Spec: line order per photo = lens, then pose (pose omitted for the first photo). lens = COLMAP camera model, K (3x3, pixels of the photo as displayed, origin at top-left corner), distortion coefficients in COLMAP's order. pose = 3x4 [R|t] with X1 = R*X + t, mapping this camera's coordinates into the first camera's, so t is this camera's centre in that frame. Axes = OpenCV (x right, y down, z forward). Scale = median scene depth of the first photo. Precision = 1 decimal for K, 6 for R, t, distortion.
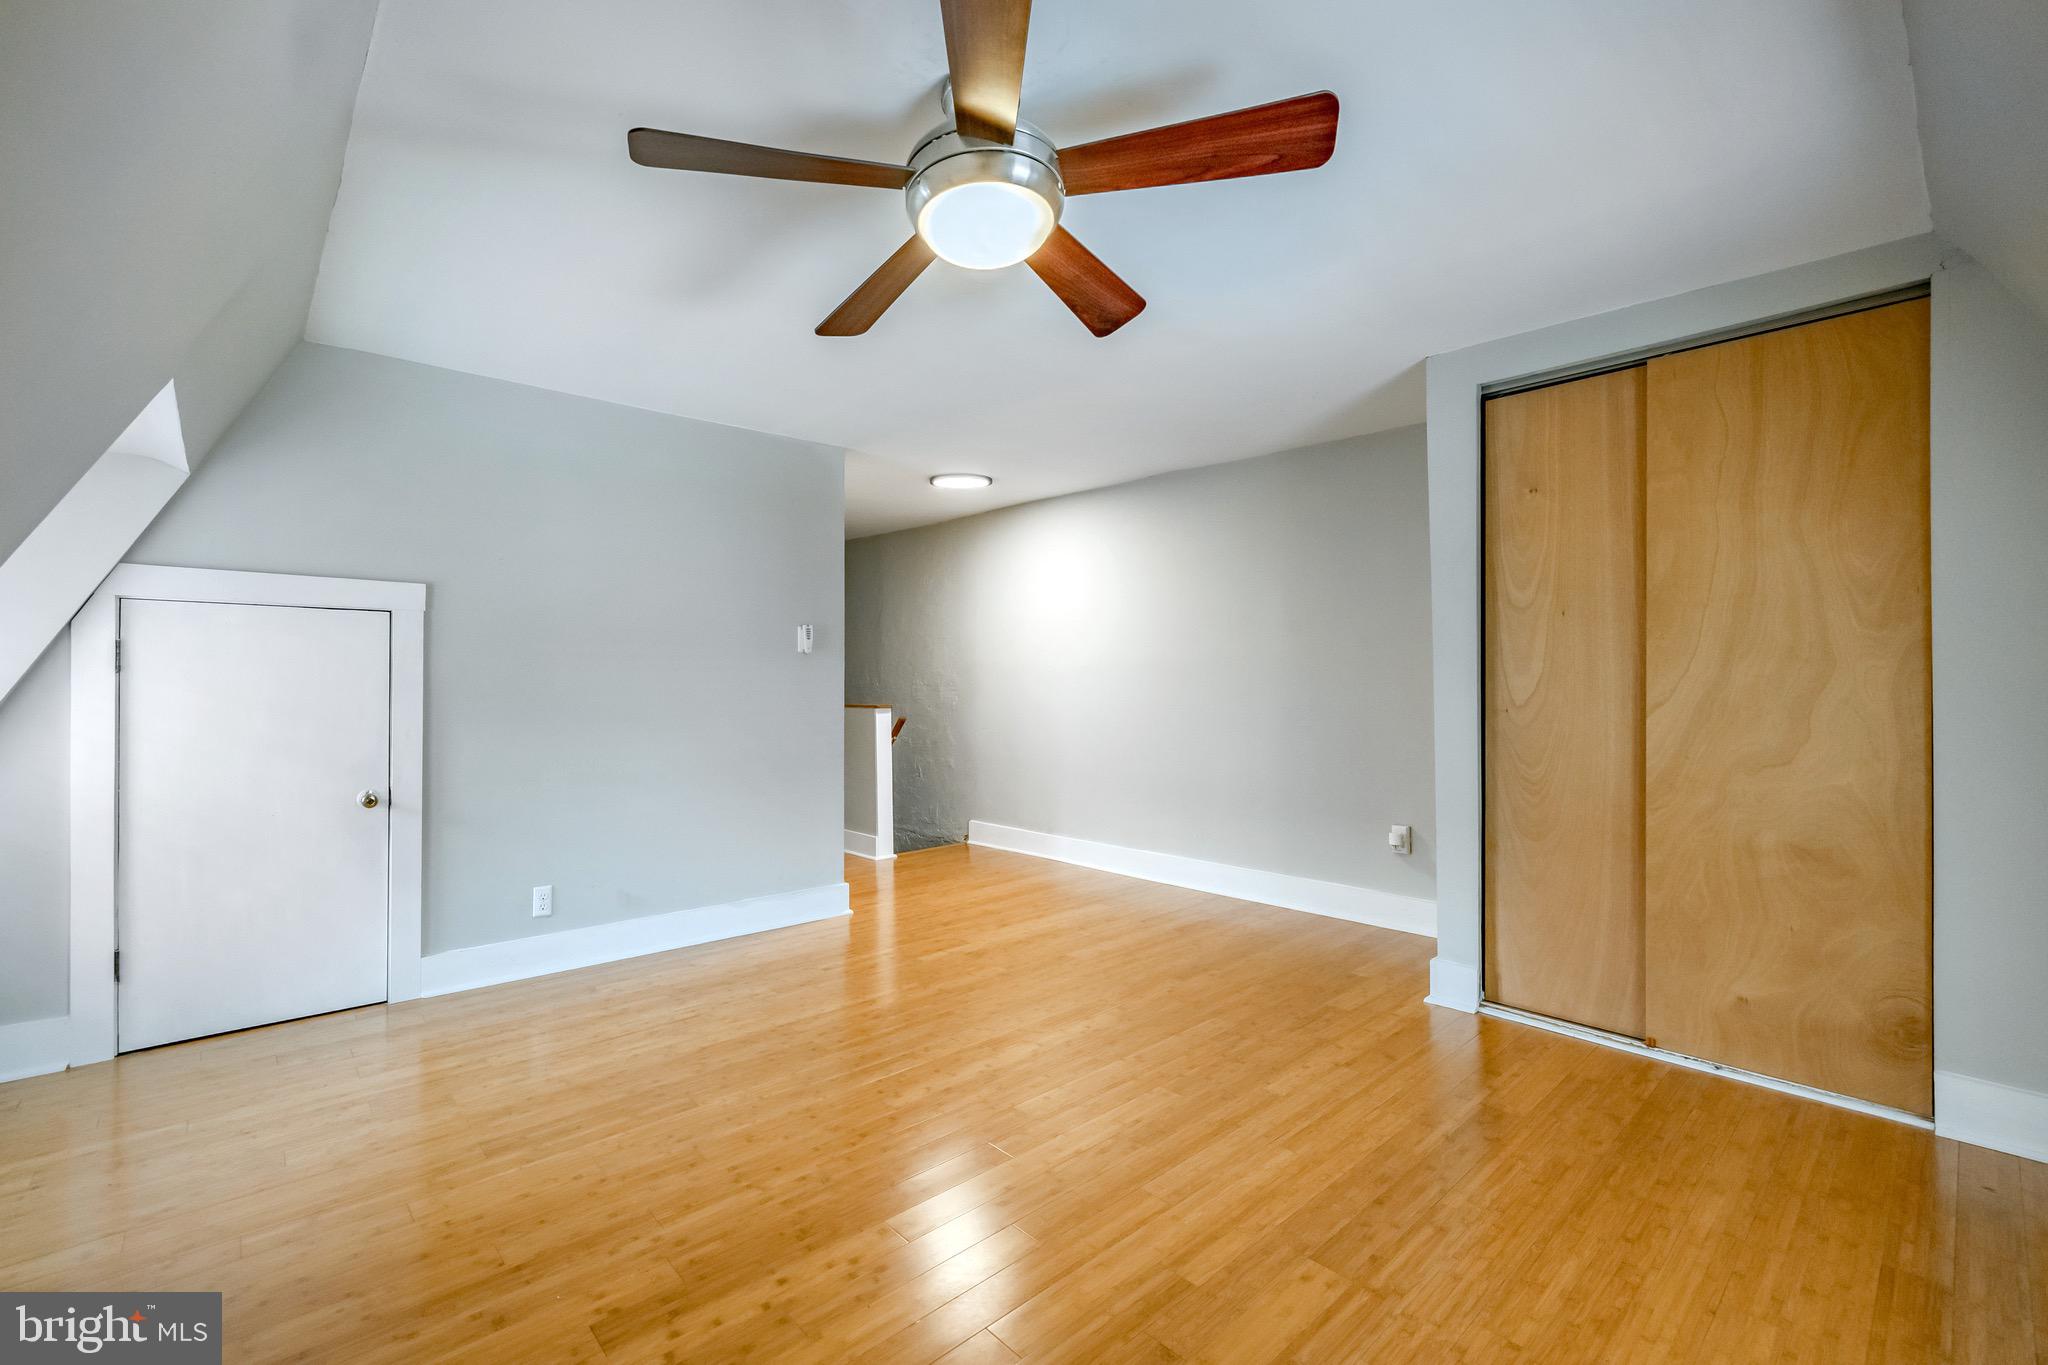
lens RADIAL K [[876.6, 0, 998.2], [0, 876.6, 671.9], [0, 0, 1]] dist [-0.000676, -0.000250]
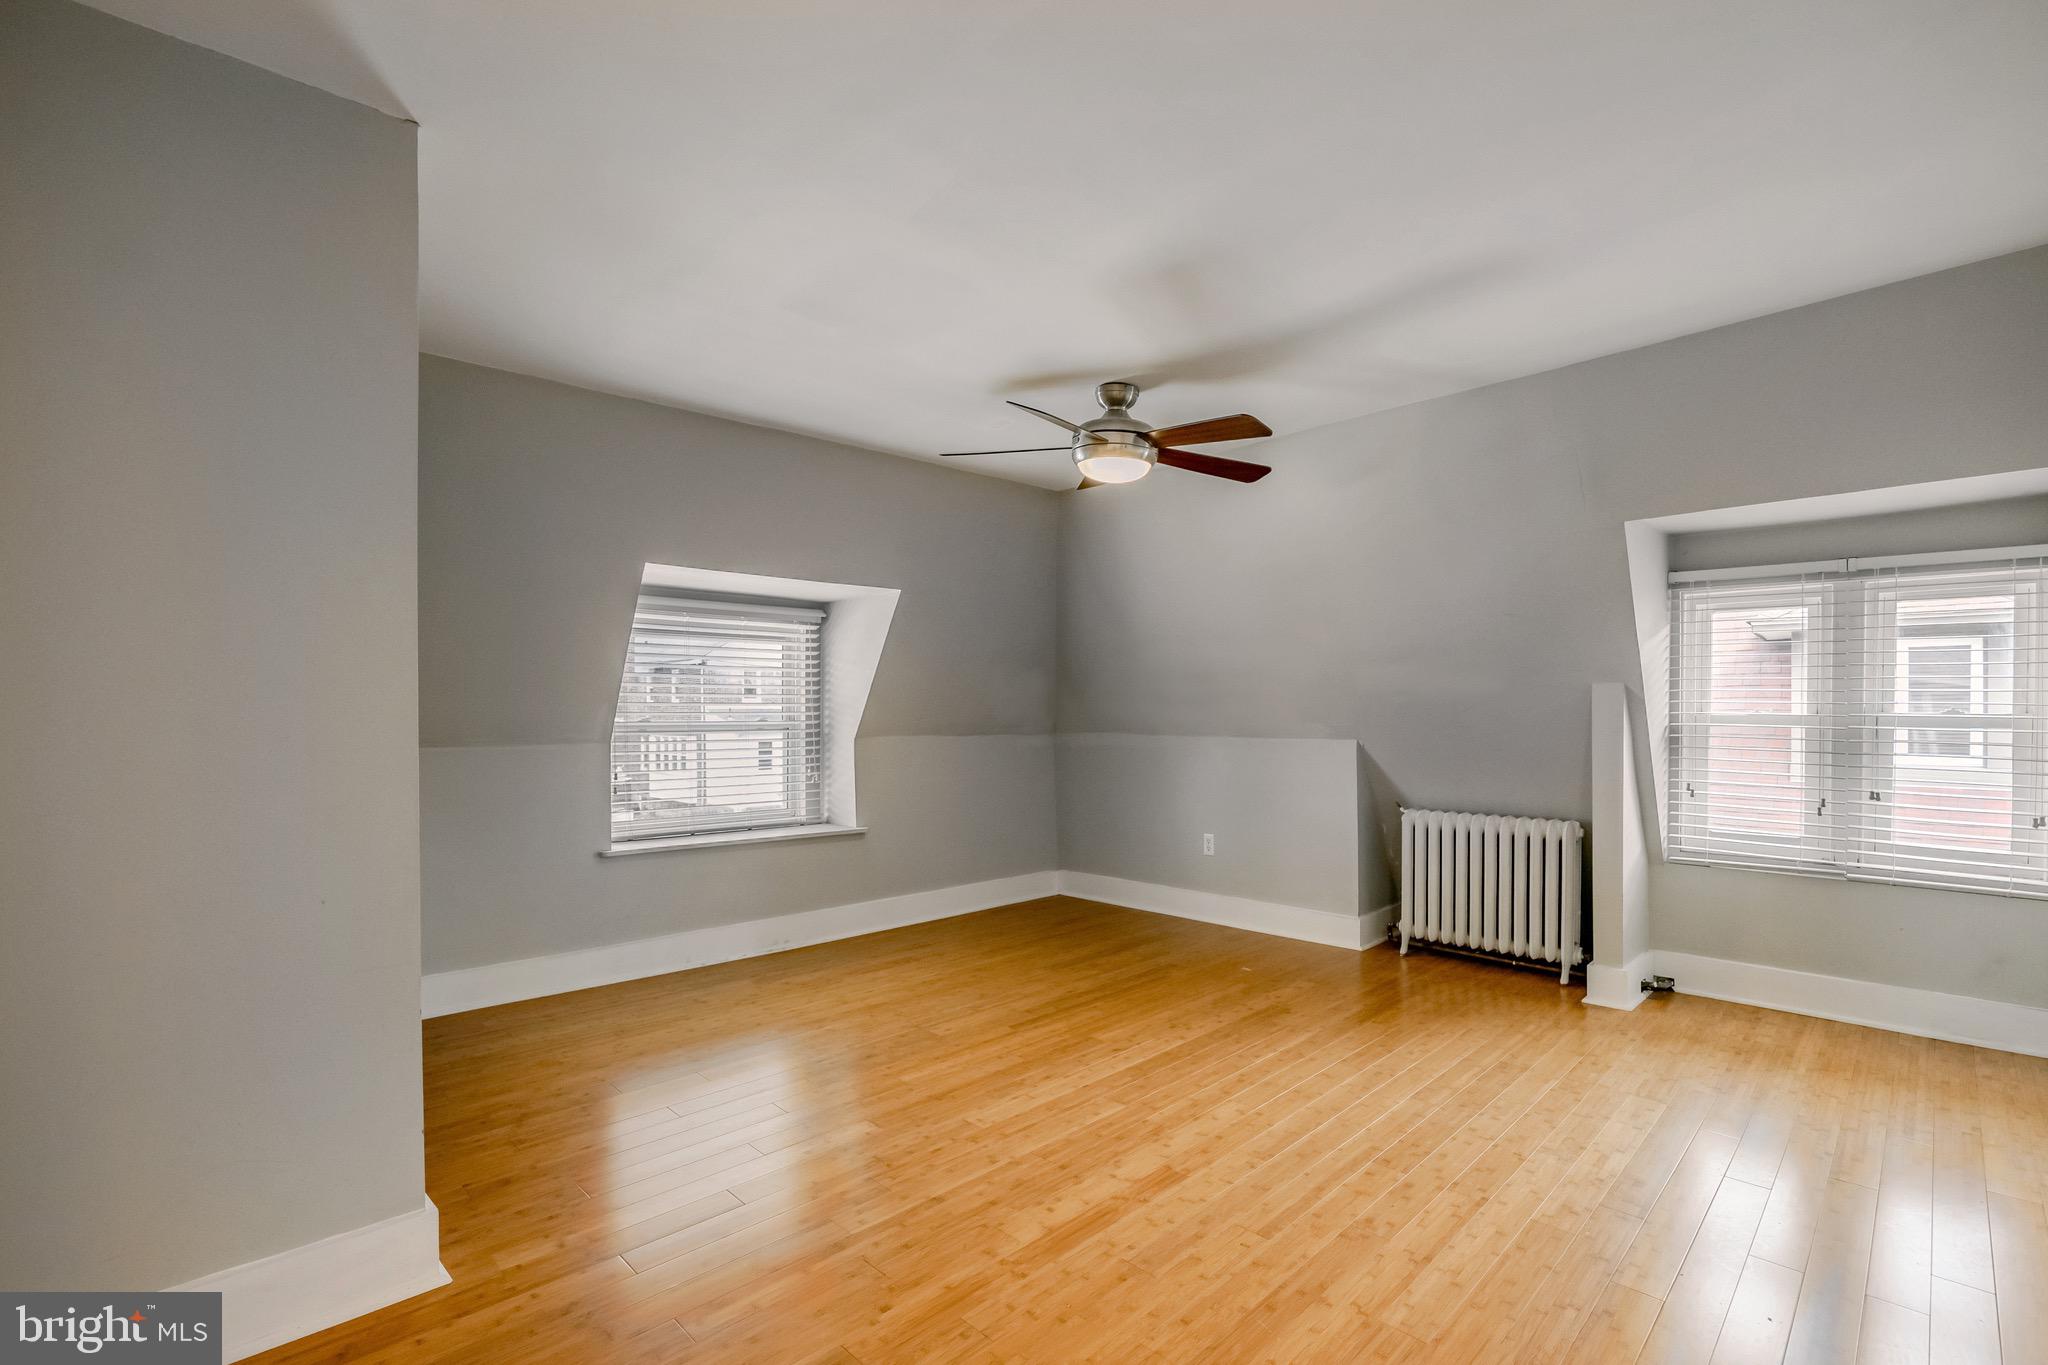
lens RADIAL K [[895.0, 0, 1026.7], [0, 895.0, 725.3], [0, 0, 1]] dist [-0.038876, -0.000007]
pose [[-0.999231, 0.006923, -0.038591, 0.143278], [0.007128, 0.999961, -0.005173, 0.025557], [0.038553, -0.005444, -0.999242, 1.677545]]
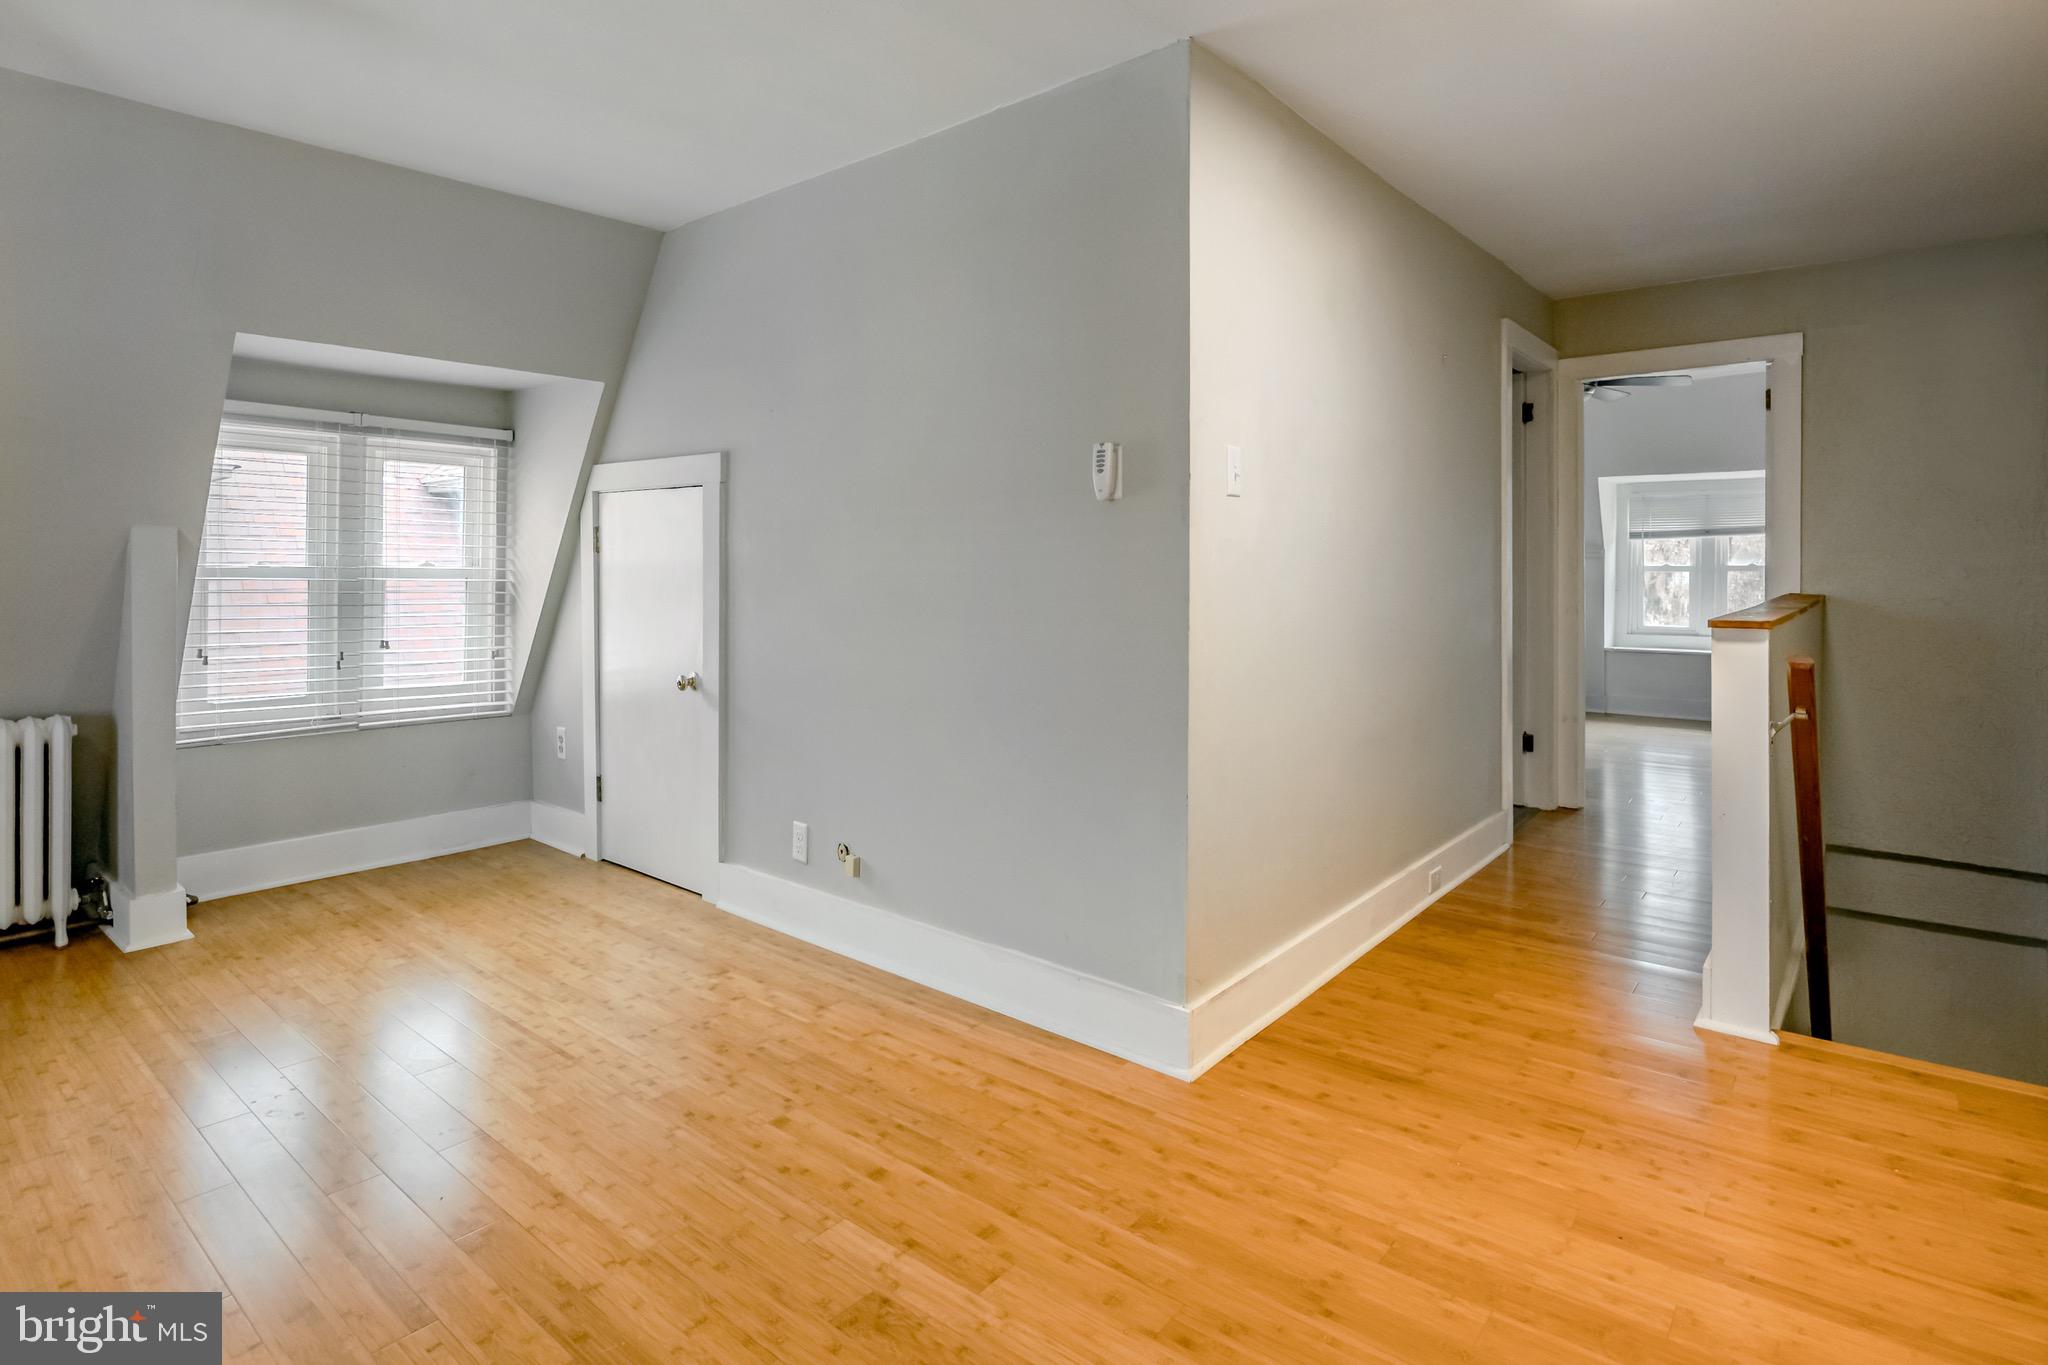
lens RADIAL K [[1059.2, 0, 994.7], [0, 1059.2, 552.2], [0, 0, 1]] dist [-0.000899, -0.000873]
pose [[0.138262, -0.006674, -0.990373, 0.522822], [0.014761, 0.999880, -0.004677, 0.013797], [0.990286, -0.013972, 0.138344, 1.249333]]
